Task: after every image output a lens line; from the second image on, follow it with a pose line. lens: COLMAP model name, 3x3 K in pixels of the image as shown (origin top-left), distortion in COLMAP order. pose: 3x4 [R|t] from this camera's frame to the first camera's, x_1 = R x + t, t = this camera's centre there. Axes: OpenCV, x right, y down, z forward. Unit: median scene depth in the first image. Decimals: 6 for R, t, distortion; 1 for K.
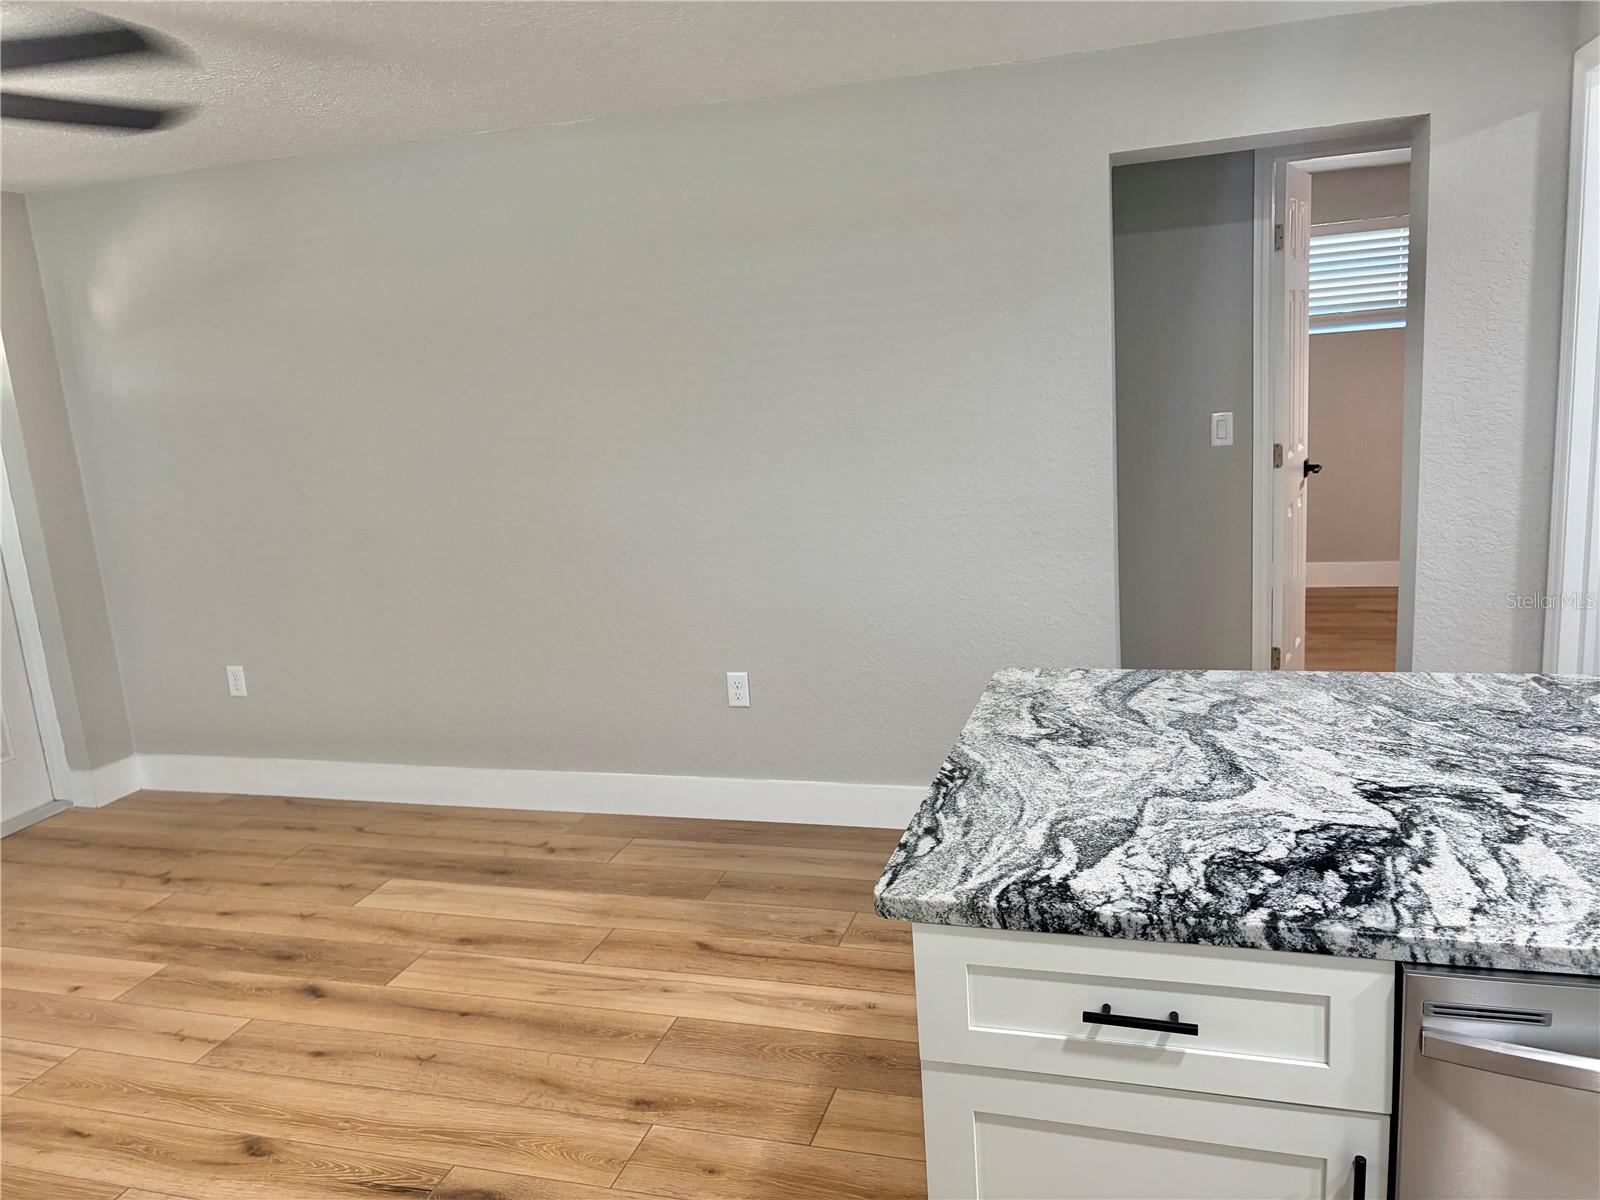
lens RADIAL K [[1210.9, 0, 814.5], [0, 1210.9, 614.1], [0, 0, 1]] dist [0.052194, -0.054578]
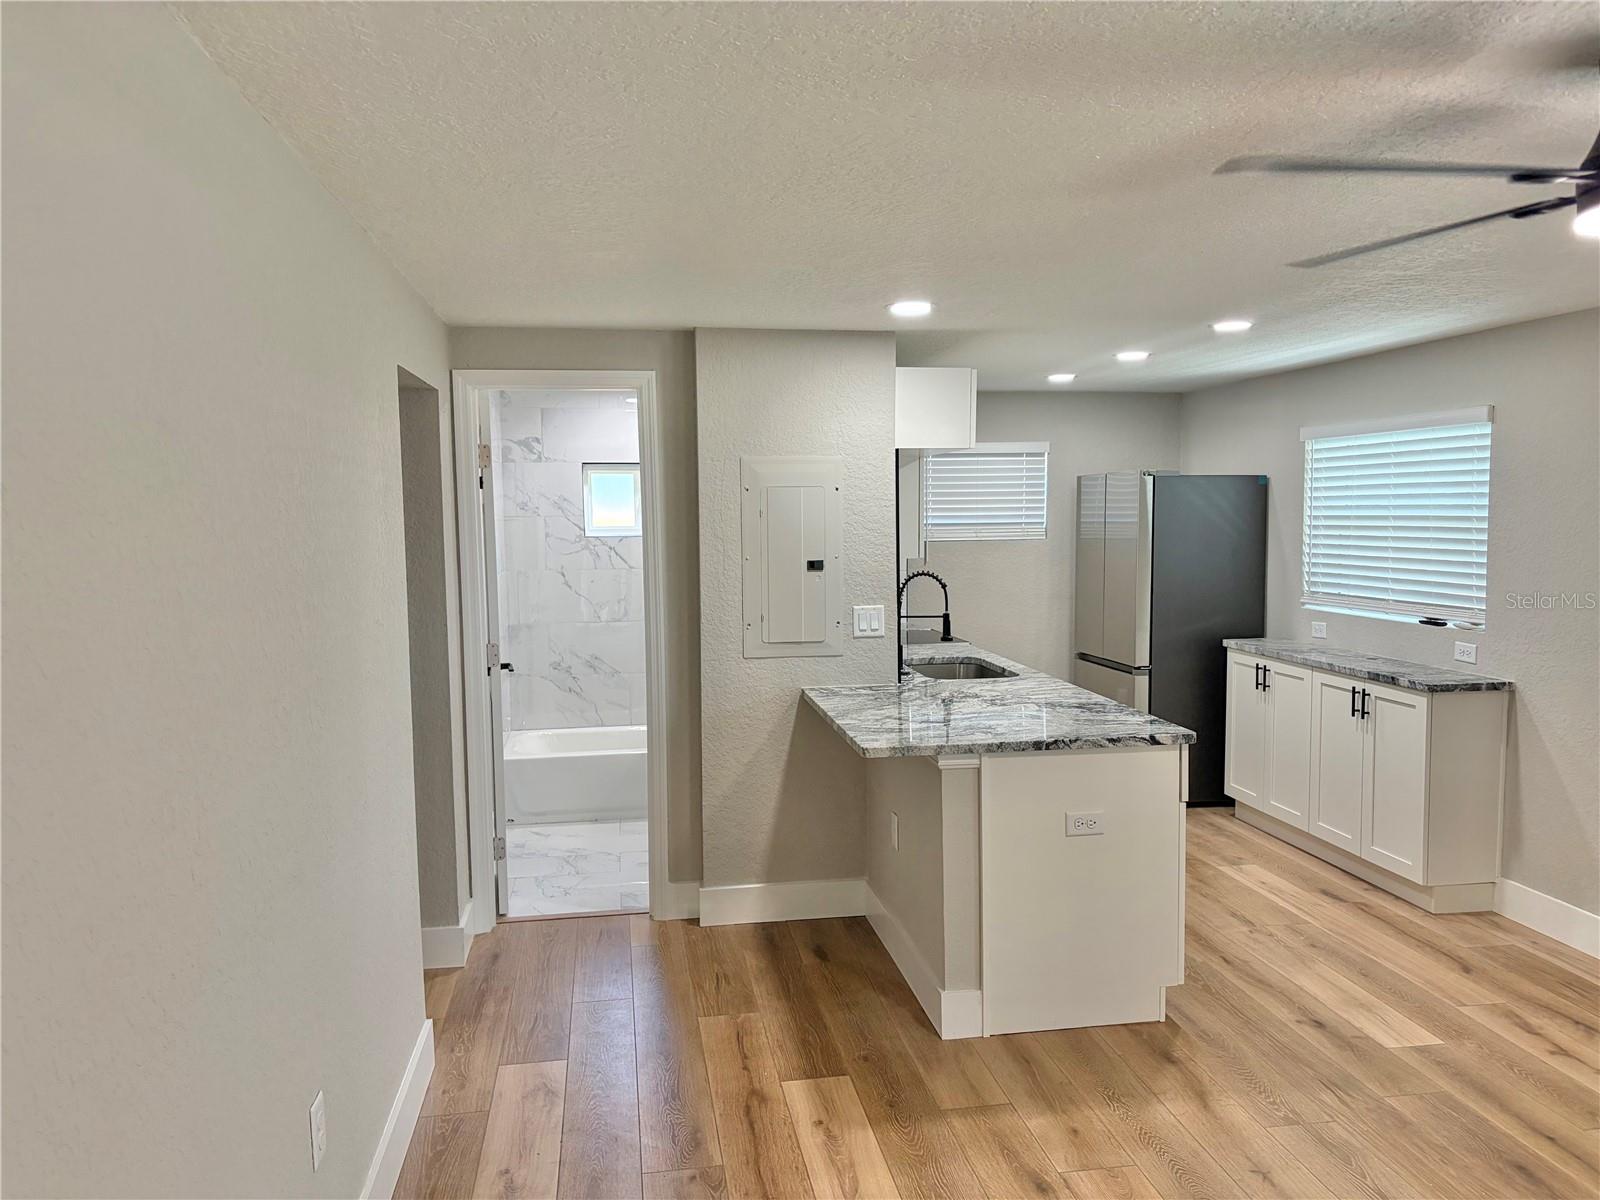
lens RADIAL K [[1198.8, 0, 804.0], [0, 1198.8, 609.5], [0, 0, 1]] dist [0.058936, -0.068597]
pose [[-0.435688, -0.000063, 0.900098, -1.573261], [0.240445, 0.963652, 0.116454, -0.424873], [-0.867388, 0.267162, -0.419837, 2.302175]]
